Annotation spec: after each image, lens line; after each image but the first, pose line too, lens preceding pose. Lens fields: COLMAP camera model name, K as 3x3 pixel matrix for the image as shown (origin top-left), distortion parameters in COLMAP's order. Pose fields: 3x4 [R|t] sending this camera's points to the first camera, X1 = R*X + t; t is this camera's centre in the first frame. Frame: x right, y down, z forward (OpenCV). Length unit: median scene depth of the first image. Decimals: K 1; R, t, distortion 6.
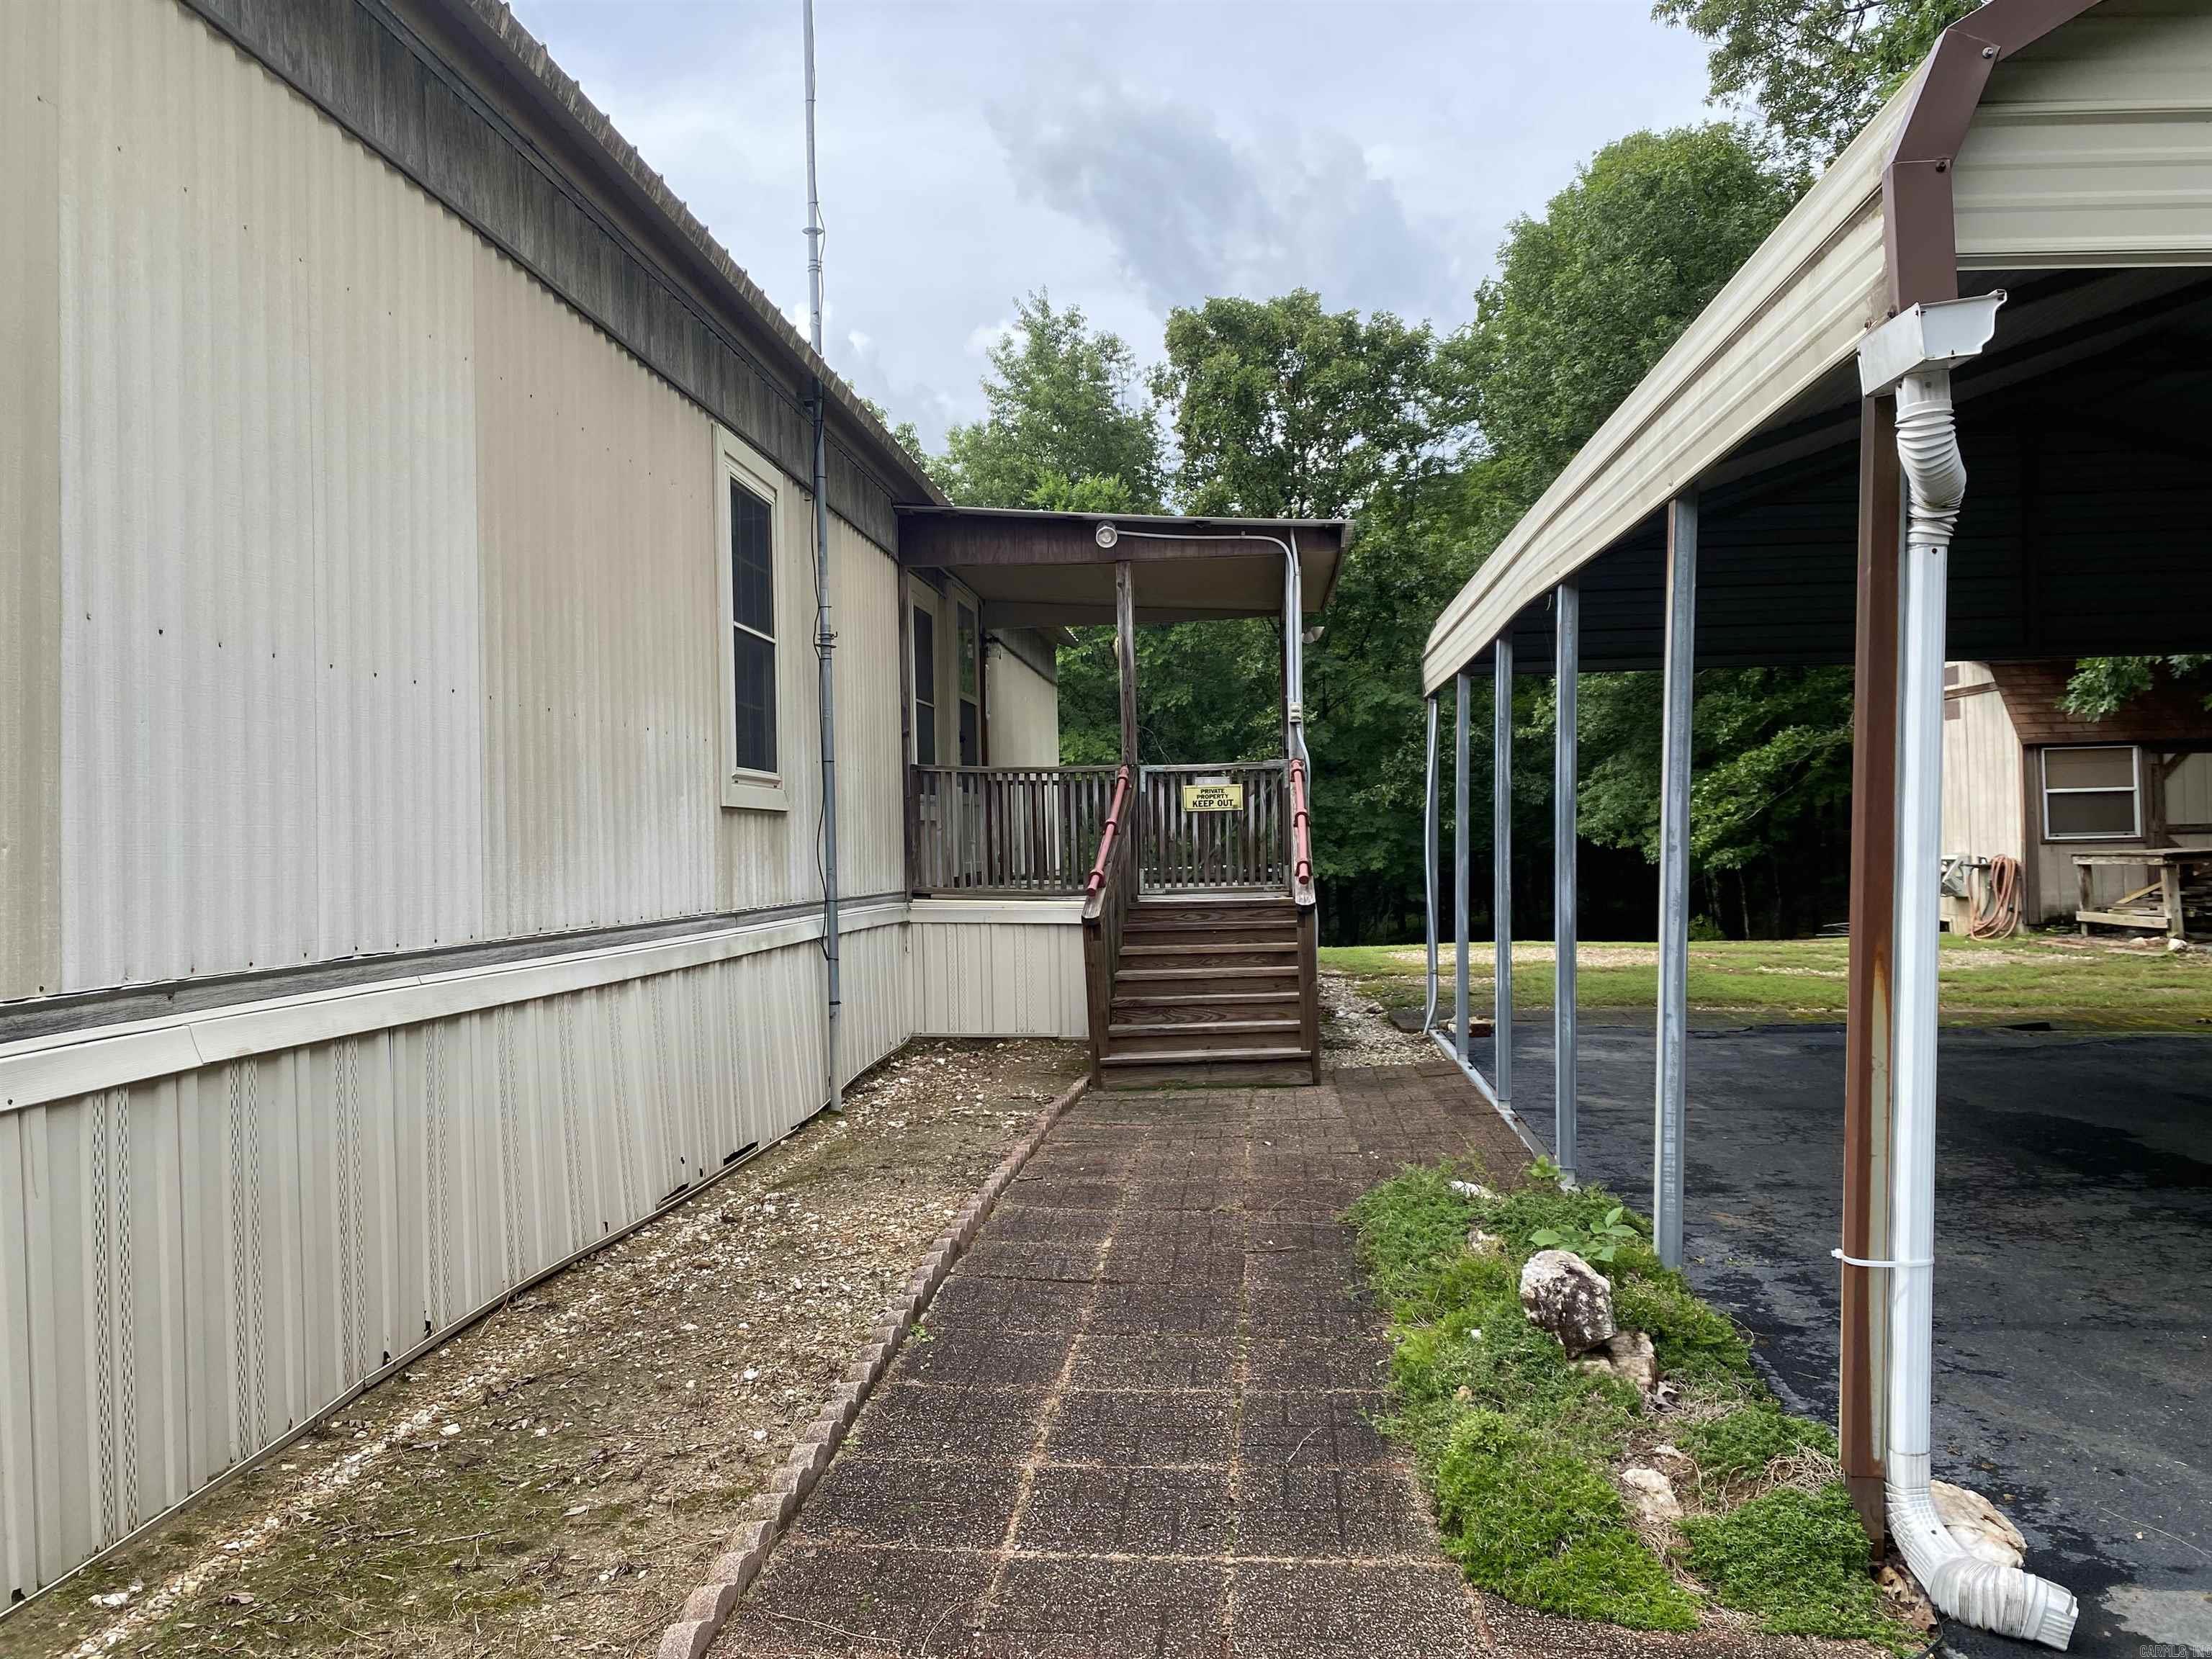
lens RADIAL K [[1672.3, 0, 1106.0], [0, 1672.3, 829.5], [0, 0, 1]] dist [0.030444, -0.008072]
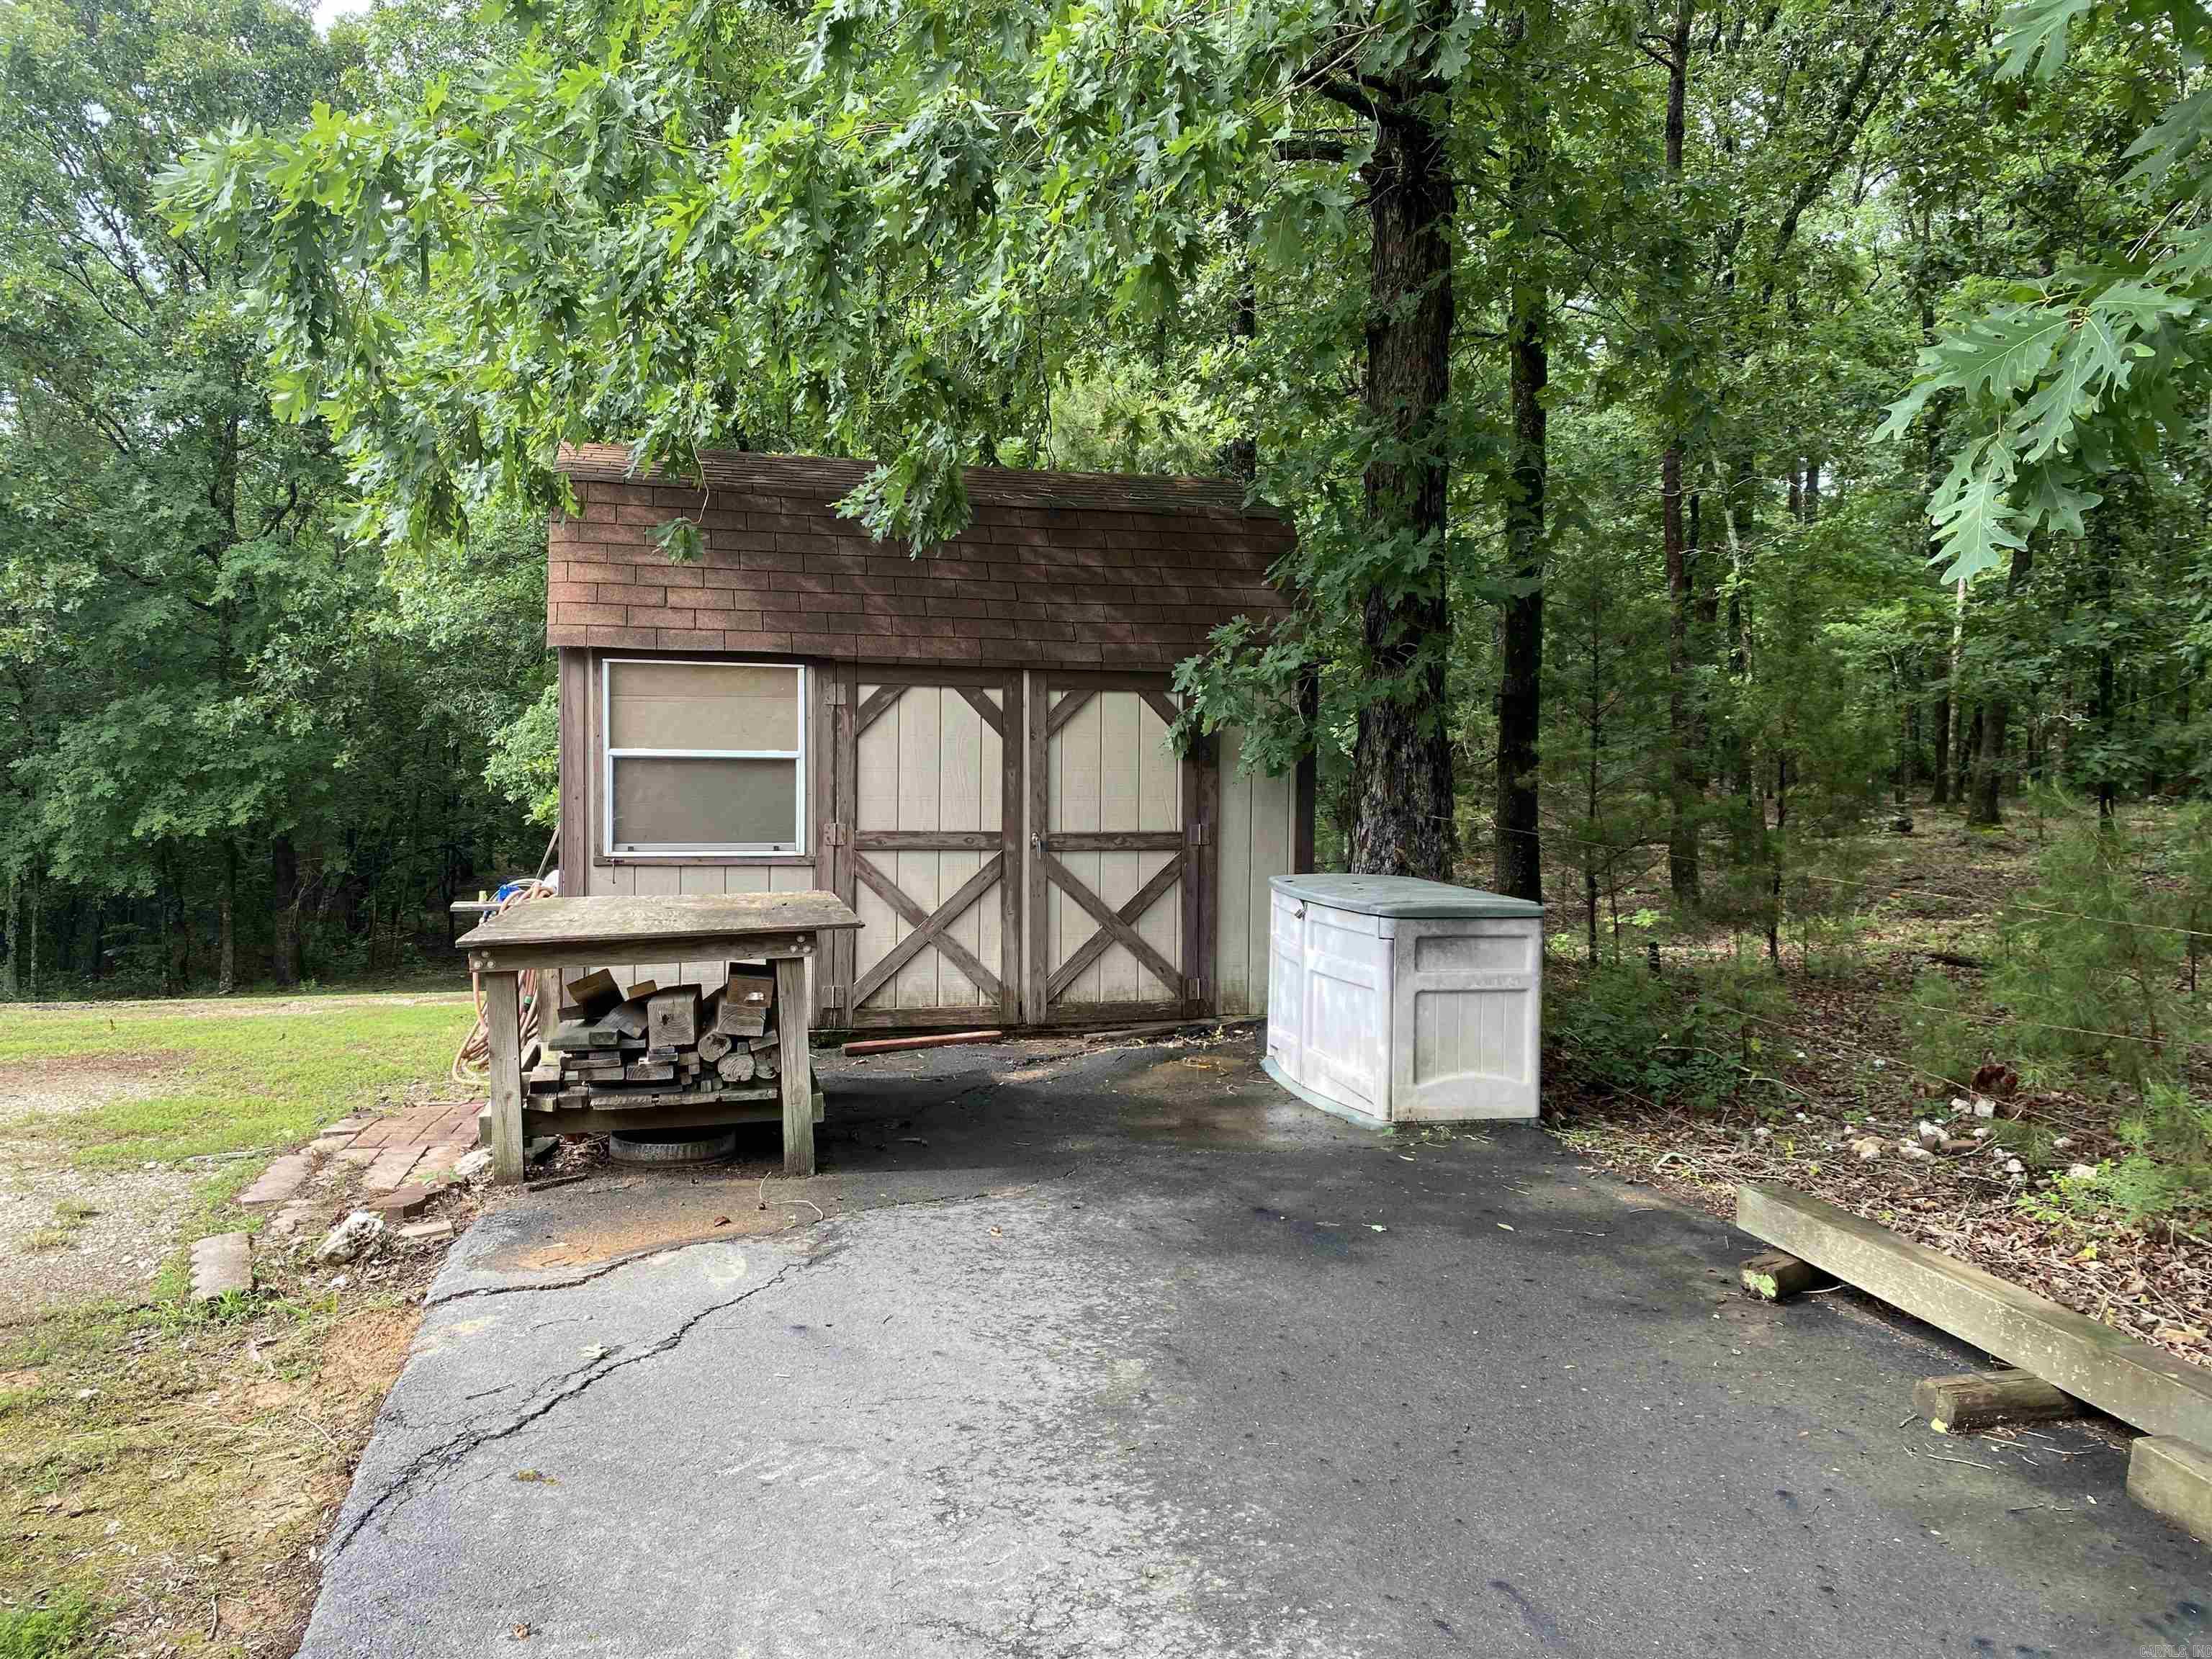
lens RADIAL K [[1672.3, 0, 1106.0], [0, 1672.3, 829.5], [0, 0, 1]] dist [0.030444, -0.008072]
pose [[0.951247, 0.025400, 0.307383, 0.546106], [-0.038771, 0.998545, 0.037470, -0.023955], [-0.305985, -0.047561, 0.950848, 0.516954]]
